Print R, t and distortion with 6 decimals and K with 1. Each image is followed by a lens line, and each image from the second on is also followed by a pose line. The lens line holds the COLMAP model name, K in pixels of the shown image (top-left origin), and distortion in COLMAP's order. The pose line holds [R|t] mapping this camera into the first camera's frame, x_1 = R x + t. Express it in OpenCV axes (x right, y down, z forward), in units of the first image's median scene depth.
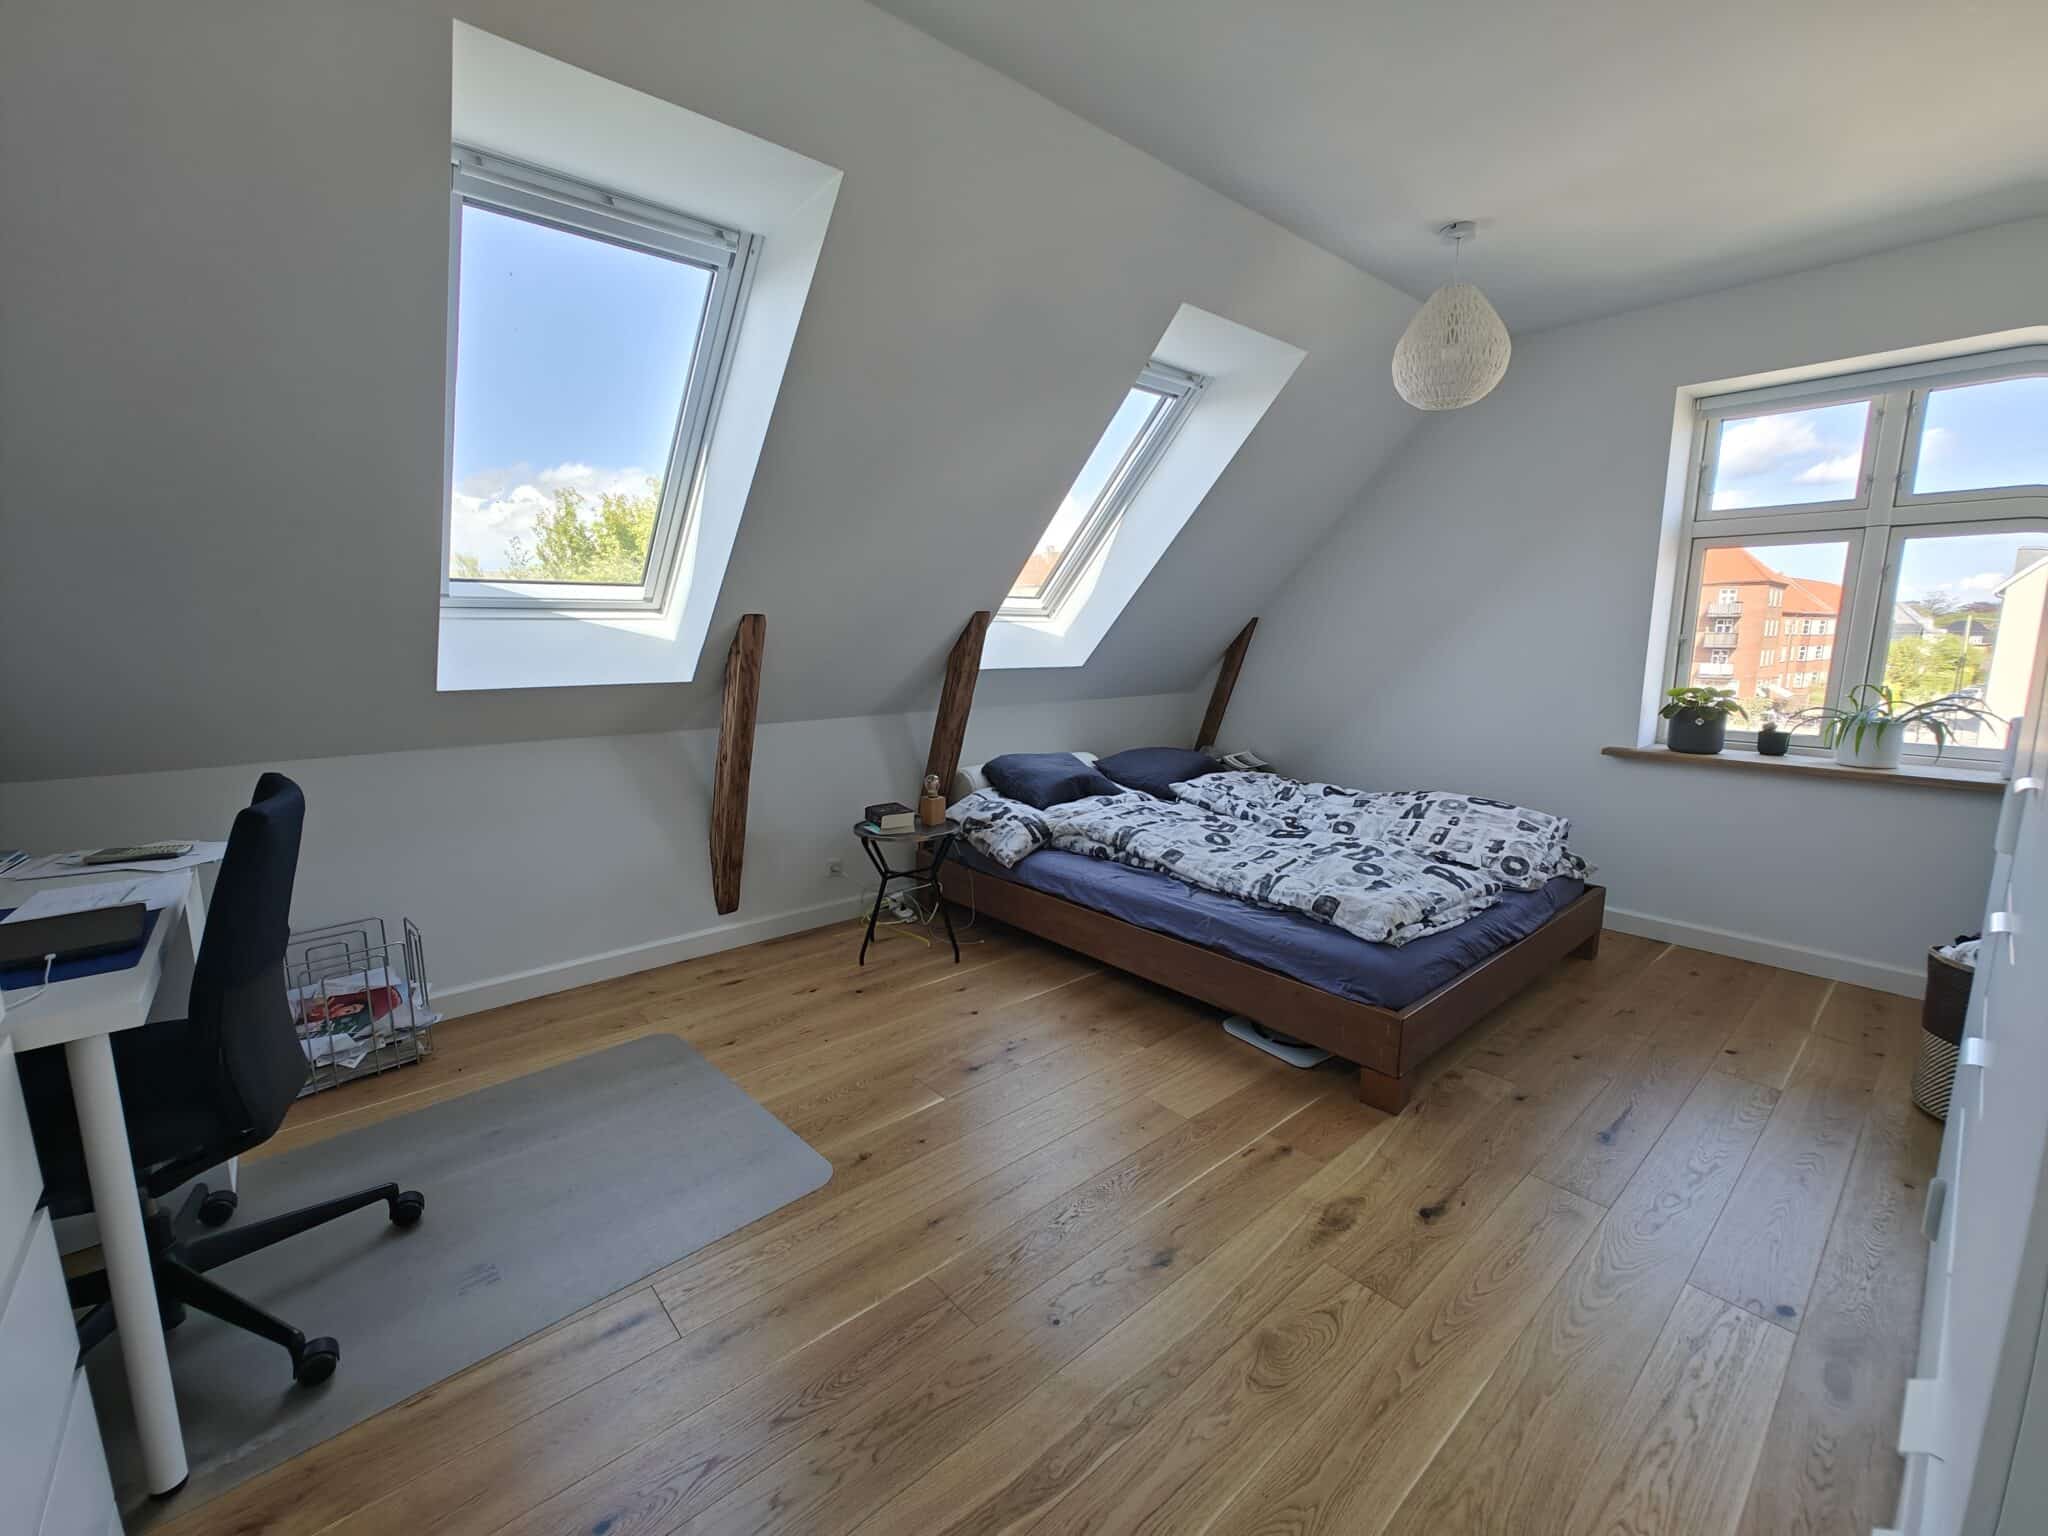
lens RADIAL K [[845.4, 0, 1024.0], [0, 845.4, 768.0], [0, 0, 1]] dist [-0.000610, -0.000376]
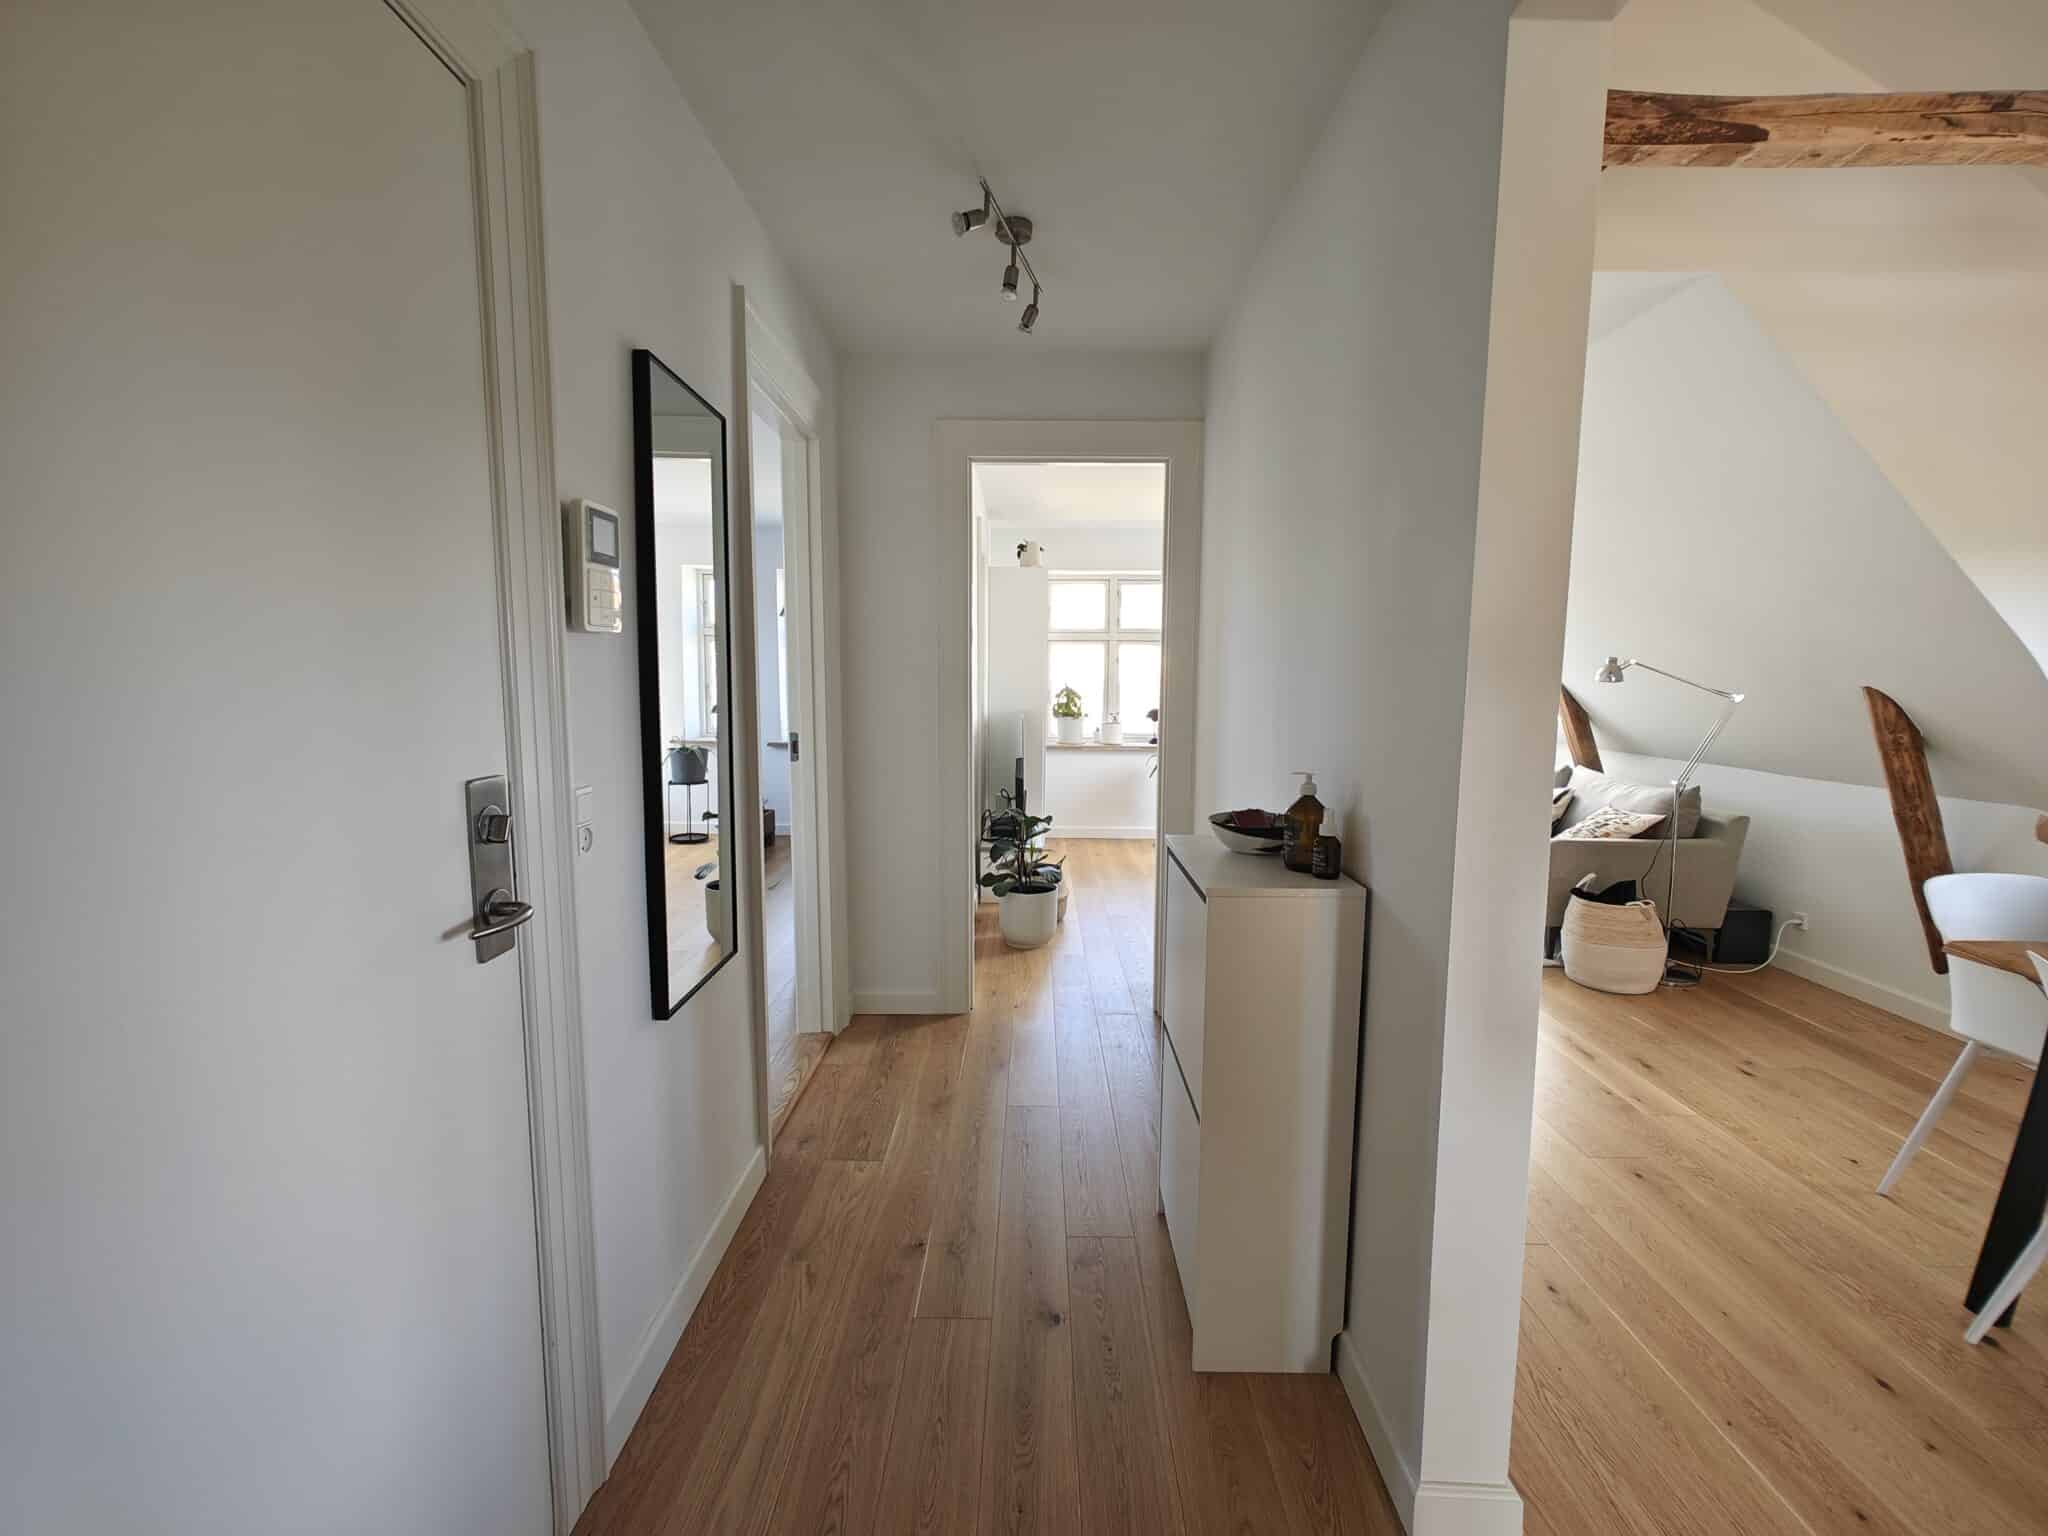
lens RADIAL K [[845.4, 0, 1024.0], [0, 845.4, 768.0], [0, 0, 1]] dist [-0.000610, -0.000376]
pose [[0.660059, -0.072304, 0.747726, -0.892449], [0.114285, 0.993436, -0.004822, 0.043199], [-0.742469, 0.088637, 0.663990, -0.318434]]
